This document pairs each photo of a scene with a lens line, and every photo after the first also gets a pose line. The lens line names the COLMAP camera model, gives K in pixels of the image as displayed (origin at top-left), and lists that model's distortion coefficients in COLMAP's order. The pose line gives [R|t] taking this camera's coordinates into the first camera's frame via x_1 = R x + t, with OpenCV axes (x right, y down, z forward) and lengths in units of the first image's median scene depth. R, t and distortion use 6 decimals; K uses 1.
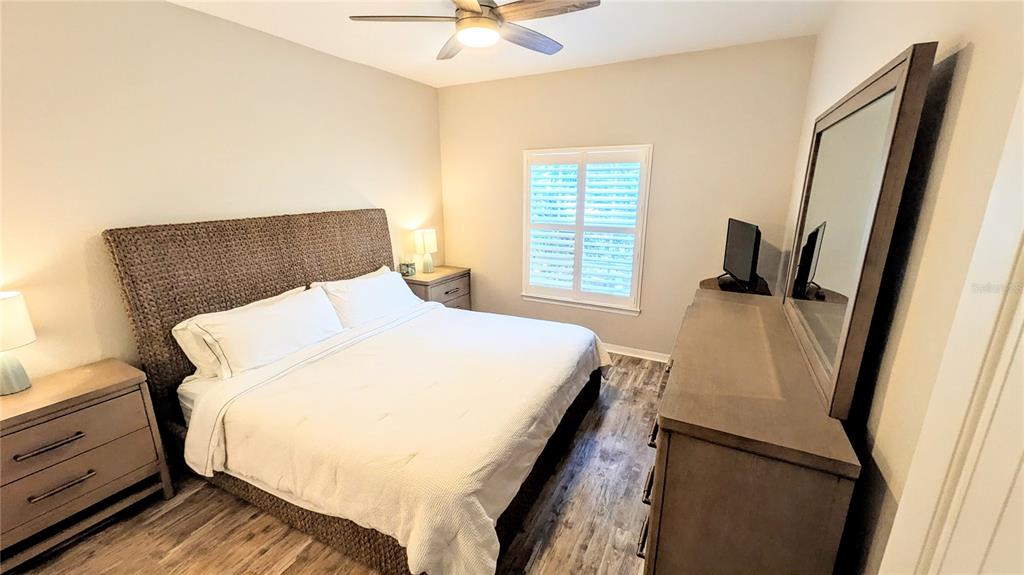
lens RADIAL K [[399.4, 0, 509.8], [0, 399.4, 289.4], [0, 0, 1]] dist [0.000904, 0.000112]
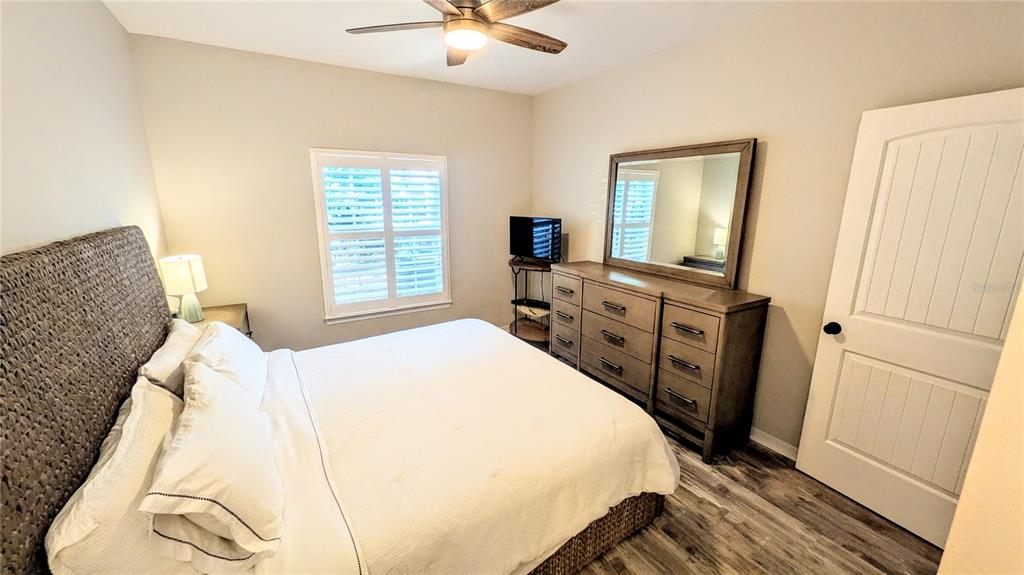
lens RADIAL K [[399.4, 0, 509.6], [0, 399.4, 287.5], [0, 0, 1]] dist [0.000904, 0.000112]
pose [[0.524585, -0.189099, 0.830091, -0.504973], [0.211187, 0.973450, 0.088295, -0.049382], [-0.824749, 0.128986, 0.550593, 0.230737]]
